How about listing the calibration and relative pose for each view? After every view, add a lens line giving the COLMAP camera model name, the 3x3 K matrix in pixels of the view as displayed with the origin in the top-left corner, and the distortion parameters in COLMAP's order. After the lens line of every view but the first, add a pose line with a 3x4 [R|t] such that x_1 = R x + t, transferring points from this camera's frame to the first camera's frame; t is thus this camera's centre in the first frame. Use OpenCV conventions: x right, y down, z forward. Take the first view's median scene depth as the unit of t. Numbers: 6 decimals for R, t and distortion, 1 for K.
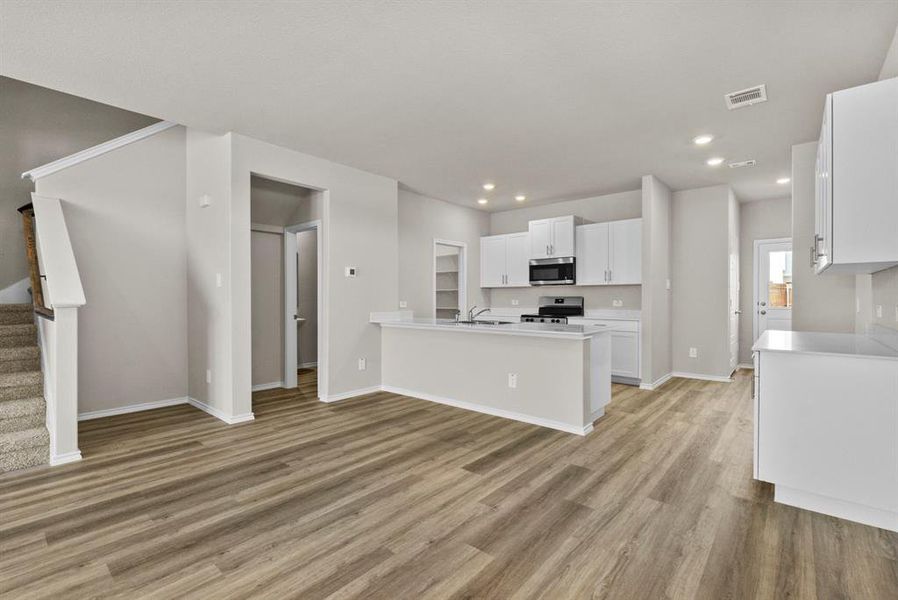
lens RADIAL K [[404.7, 0, 449.0], [0, 404.7, 300.0], [0, 0, 1]] dist [-0.000531, 0.000140]
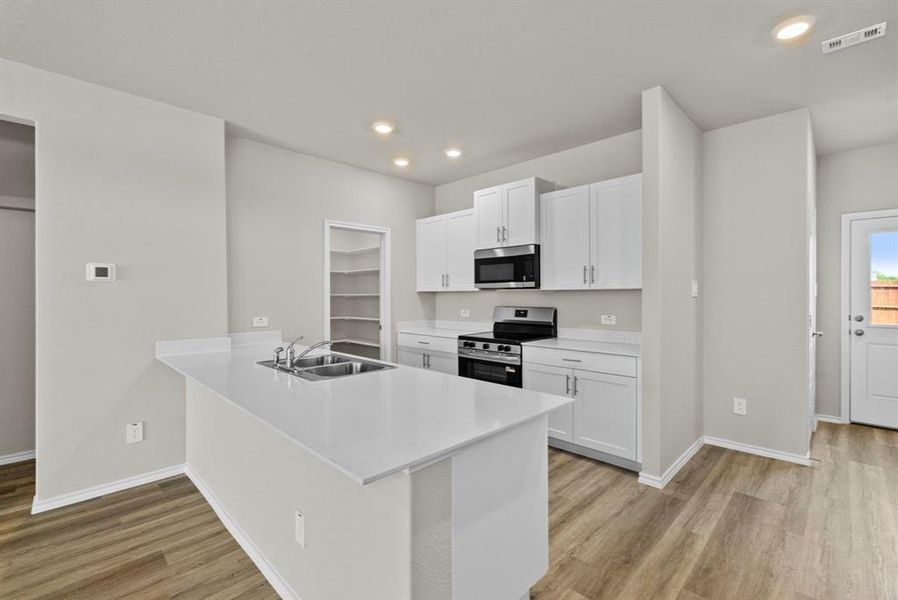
lens RADIAL K [[397.6, 0, 446.1], [0, 397.6, 297.3], [0, 0, 1]] dist [-0.005419, -0.000226]
pose [[0.996999, -0.003164, -0.077353, 0.212988], [0.003309, 0.999993, 0.001749, -0.026214], [0.077346, -0.002000, 0.997002, 0.375232]]
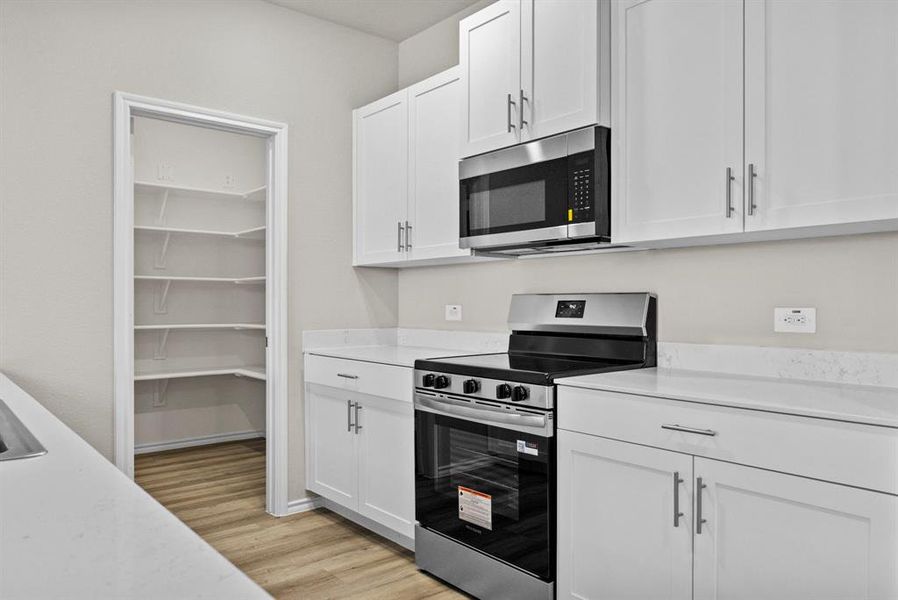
lens RADIAL K [[636.7, 0, 445.0], [0, 636.7, 307.4], [0, 0, 1]] dist [0.000642, 0.000649]
pose [[0.987170, 0.001529, -0.159668, 0.271988], [-0.001098, 0.999996, 0.002791, 0.000575], [0.159671, -0.002580, 0.987167, 0.598976]]
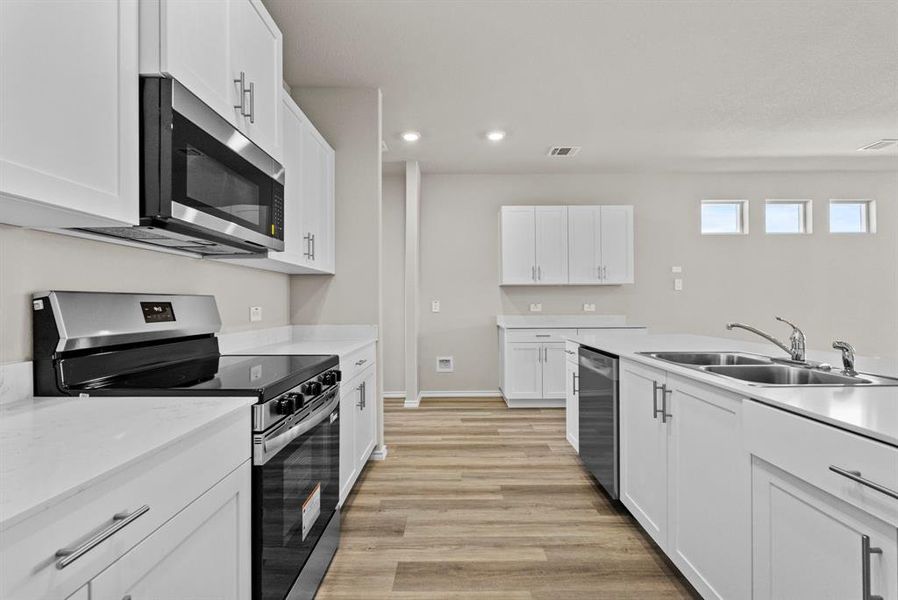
lens RADIAL K [[378.1, 0, 449.0], [0, 378.1, 300.0], [0, 0, 1]] dist [-0.000077, 0.000025]
pose [[-0.647603, 0.007342, 0.761942, 0.002075], [0.003073, 0.999971, -0.007024, -0.002230], [-0.761972, -0.002207, -0.647607, 1.068639]]
